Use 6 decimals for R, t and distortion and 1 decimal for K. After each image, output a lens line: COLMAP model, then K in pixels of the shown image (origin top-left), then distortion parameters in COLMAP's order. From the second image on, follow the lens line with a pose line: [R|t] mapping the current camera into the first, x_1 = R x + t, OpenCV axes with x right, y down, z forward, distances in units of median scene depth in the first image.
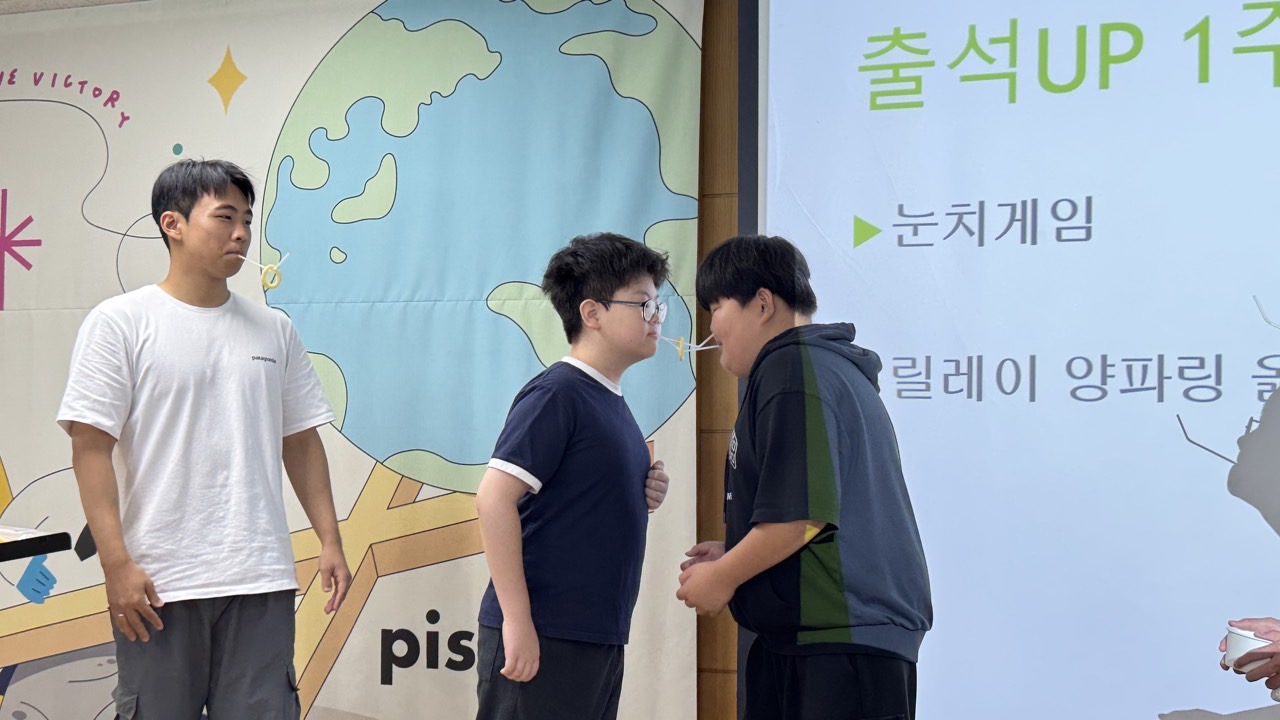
lens RADIAL K [[1586.4, 0, 639.2], [0, 1586.4, 371.4], [0, 0, 1]] dist [0.203480, -0.464443]
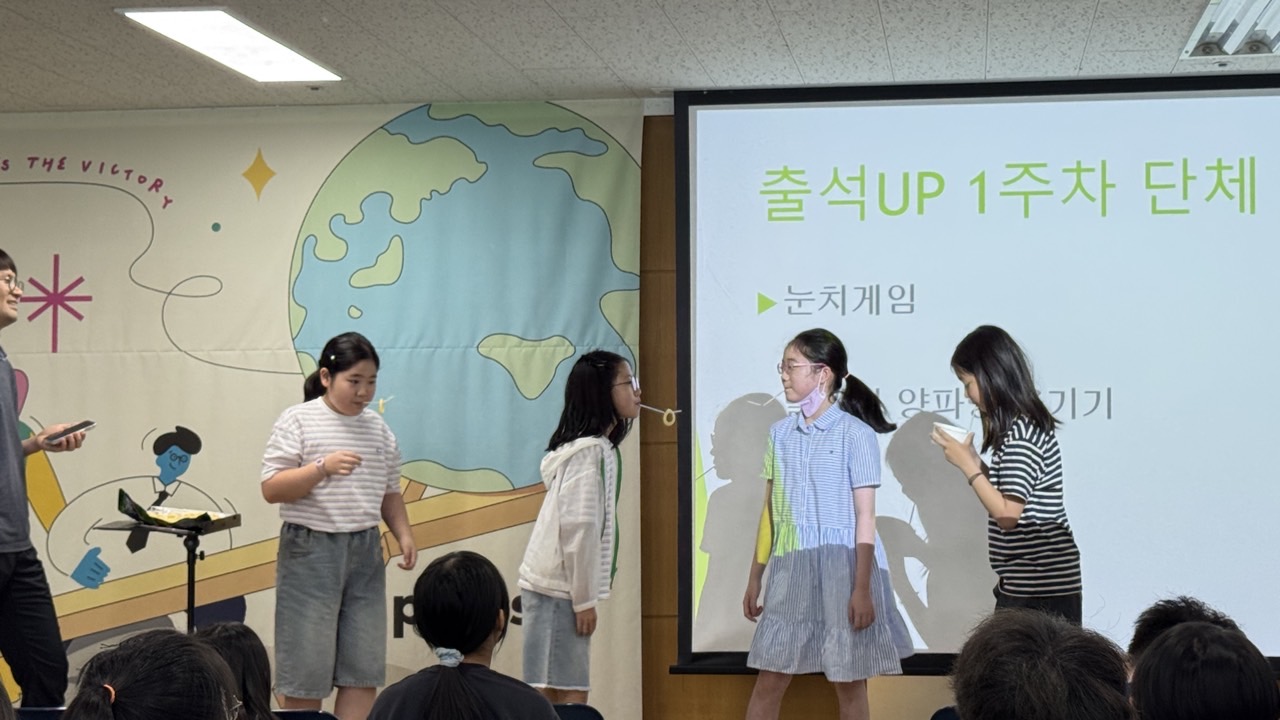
lens RADIAL K [[2447.0, 0, 647.2], [0, 2447.0, 369.5], [0, 0, 1]] dist [0.153213, -0.216106]
pose [[0.979211, -0.002061, 0.202834, -0.421208], [0.004260, 0.999937, -0.010404, -0.004599], [-0.202800, 0.011052, 0.979158, -1.176688]]
